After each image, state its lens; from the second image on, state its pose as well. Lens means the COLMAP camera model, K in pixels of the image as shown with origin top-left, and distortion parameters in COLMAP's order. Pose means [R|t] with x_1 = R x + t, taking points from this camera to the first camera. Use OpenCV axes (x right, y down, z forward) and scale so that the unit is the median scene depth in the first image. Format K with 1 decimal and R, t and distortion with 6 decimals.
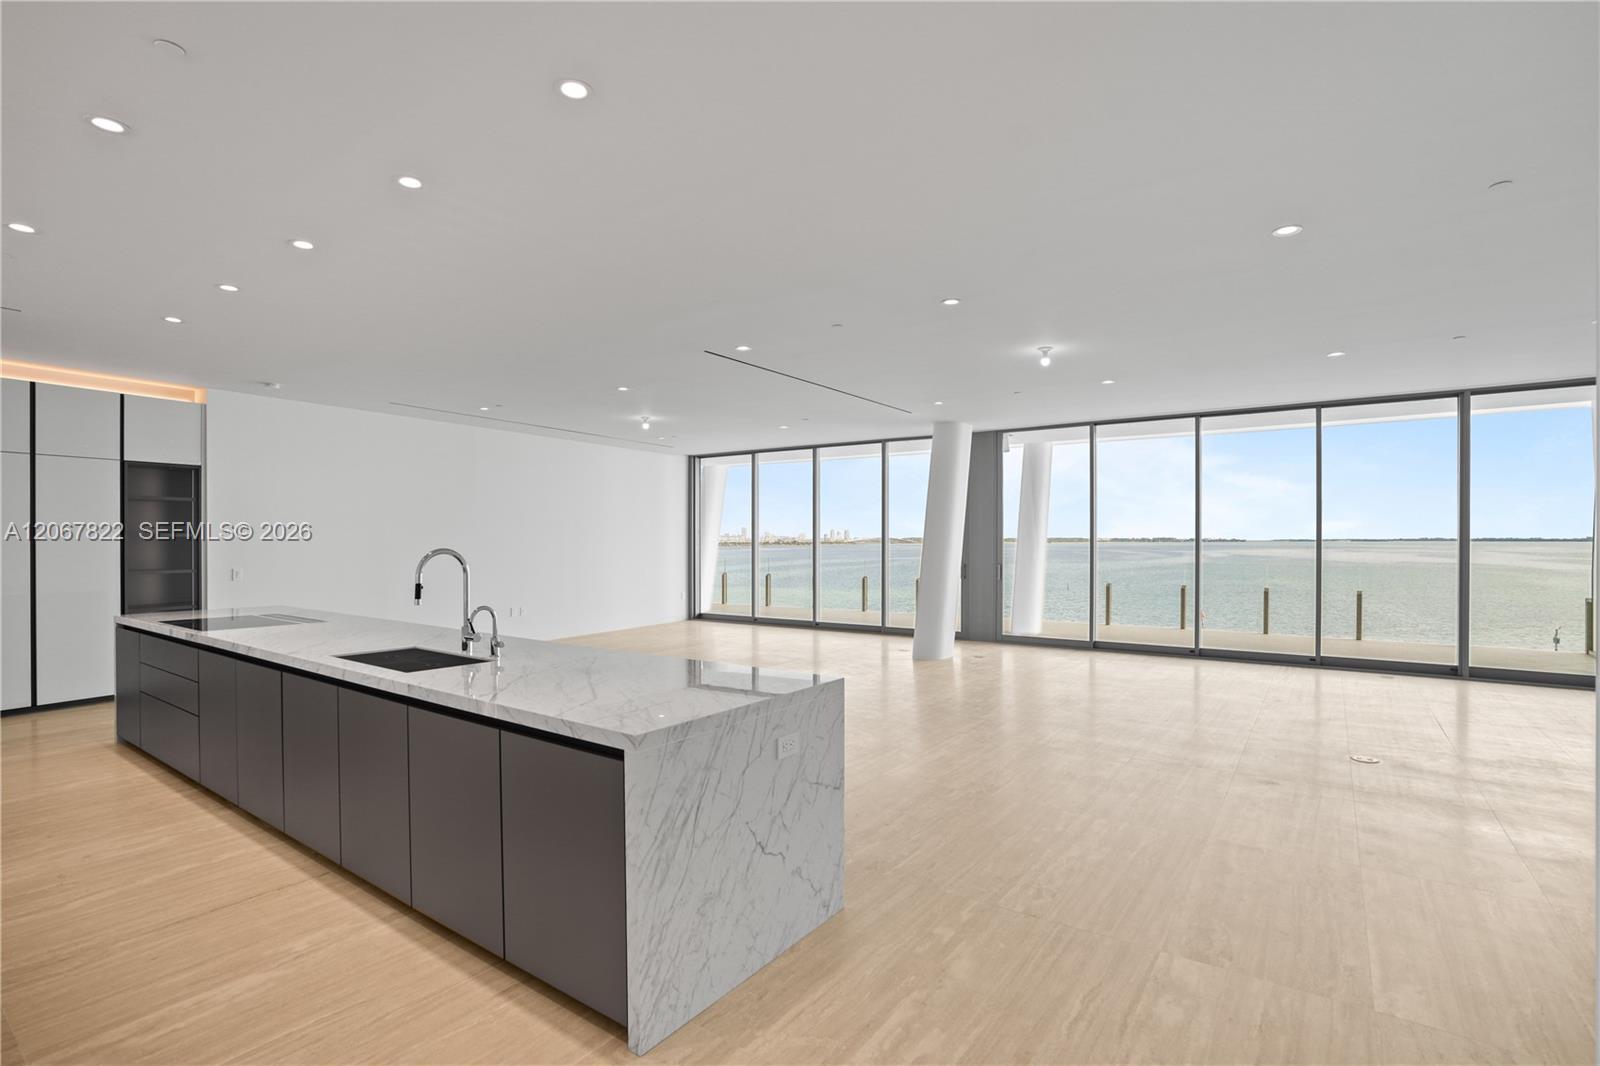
lens RADIAL K [[747.8, 0, 823.6], [0, 747.8, 536.9], [0, 0, 1]] dist [-0.041203, 0.009481]
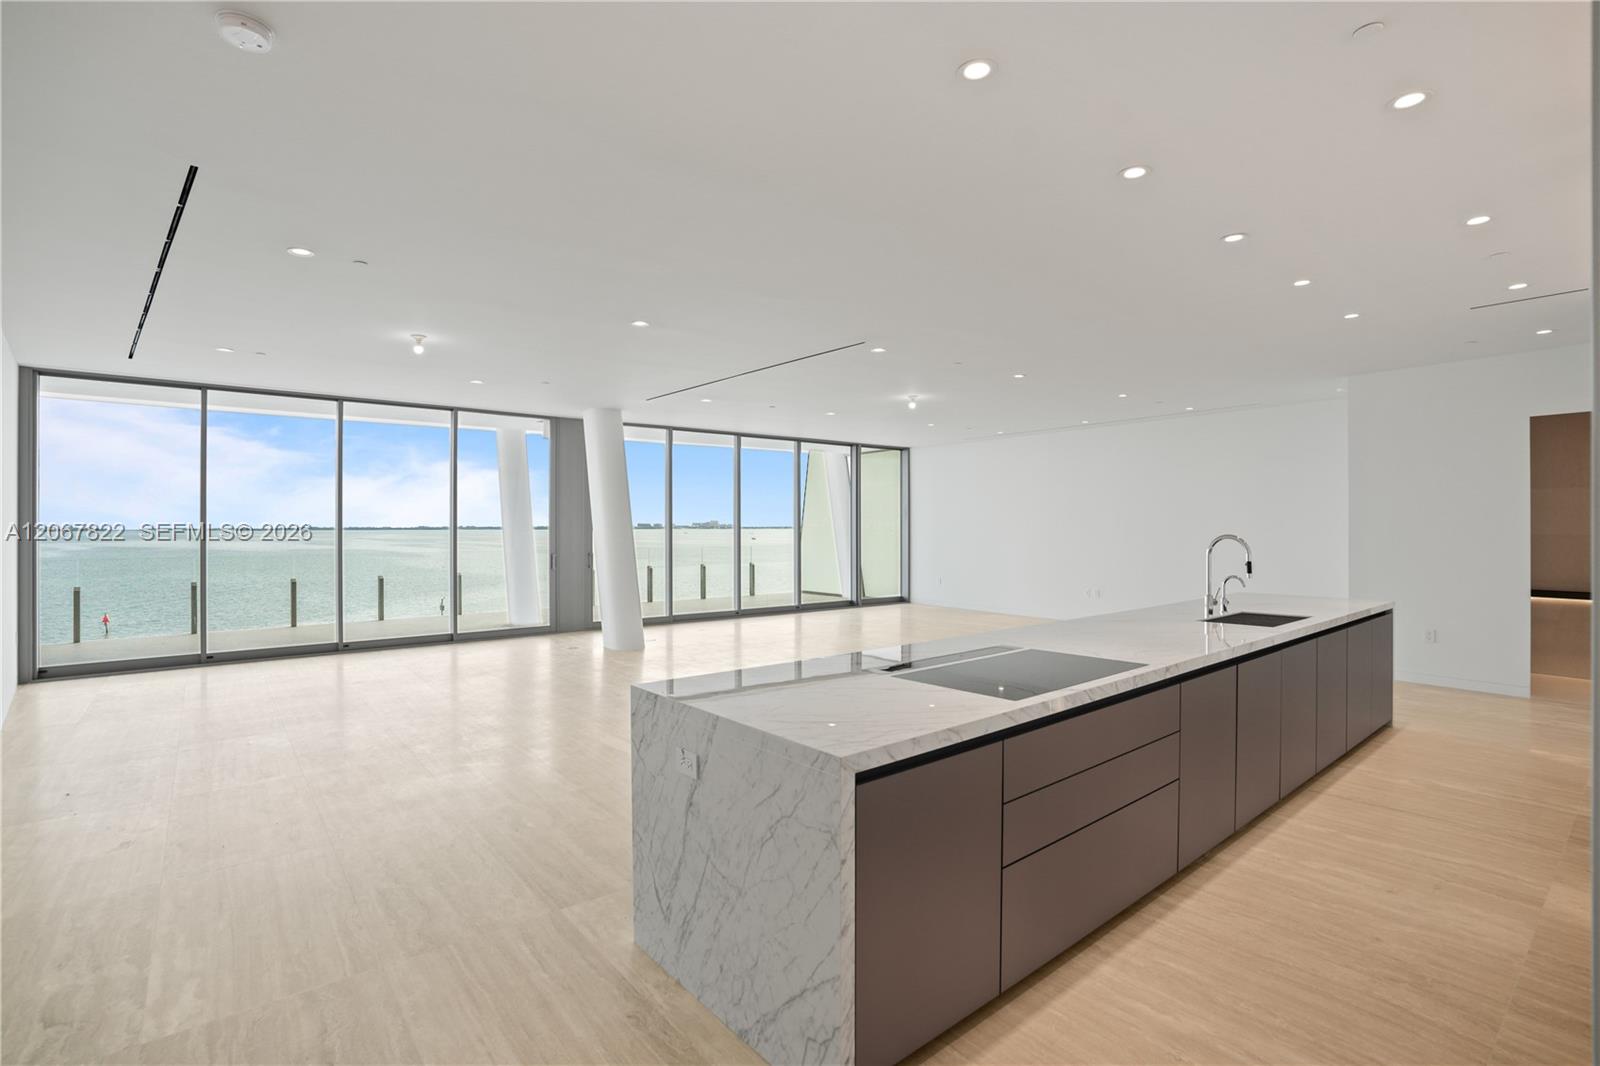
lens RADIAL K [[747.8, 0, 823.6], [0, 747.8, 536.9], [0, 0, 1]] dist [-0.041203, 0.009481]
pose [[0.251365, -0.009227, 0.967848, -1.067782], [-0.006268, 0.999918, 0.011161, 0.008005], [-0.967872, -0.008872, 0.251287, 0.759066]]
